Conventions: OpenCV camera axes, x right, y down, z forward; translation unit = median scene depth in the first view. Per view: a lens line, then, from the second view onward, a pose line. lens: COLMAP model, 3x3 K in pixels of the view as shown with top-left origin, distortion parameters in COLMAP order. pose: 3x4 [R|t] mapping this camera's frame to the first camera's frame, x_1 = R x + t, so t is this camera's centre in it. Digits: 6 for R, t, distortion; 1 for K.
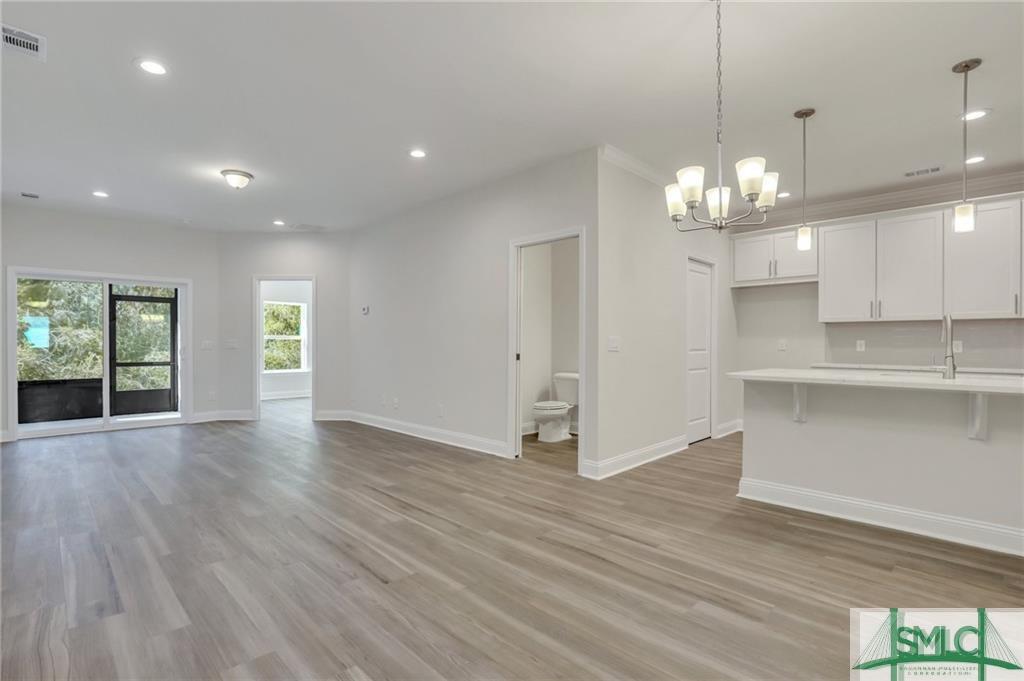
lens RADIAL K [[474.5, 0, 514.9], [0, 474.5, 343.8], [0, 0, 1]] dist [-0.022696, 0.000009]
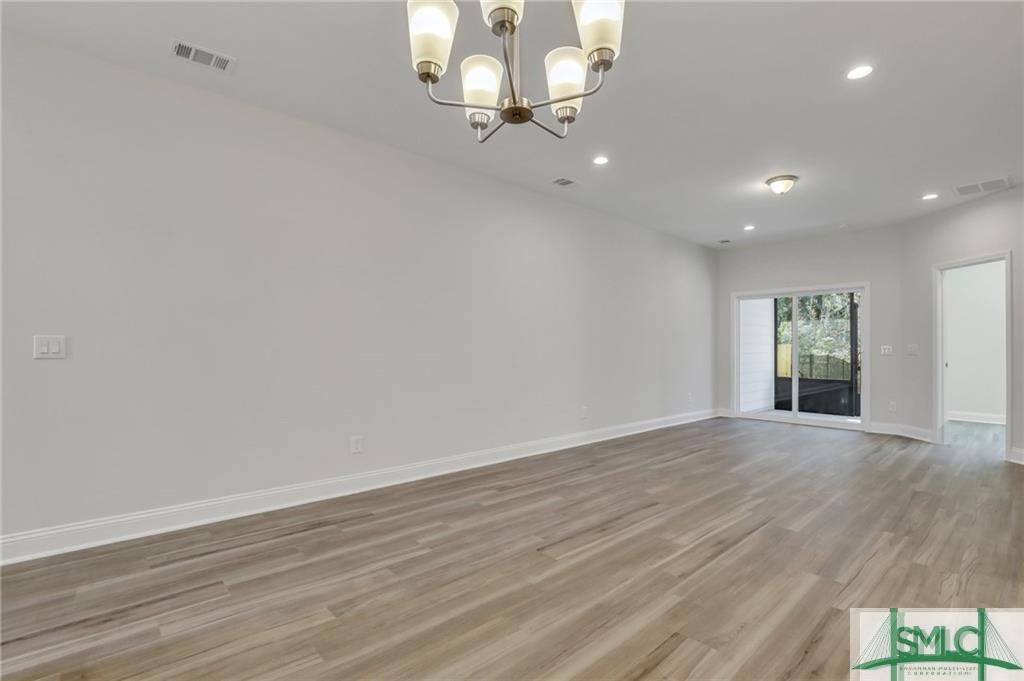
lens RADIAL K [[474.5, 0, 514.9], [0, 474.5, 343.8], [0, 0, 1]] dist [-0.022696, 0.000009]
pose [[-0.038883, -0.005054, -0.999231, 0.672698], [-0.006063, 0.999970, -0.004822, -0.003005], [0.999225, 0.005871, -0.038913, 0.722351]]
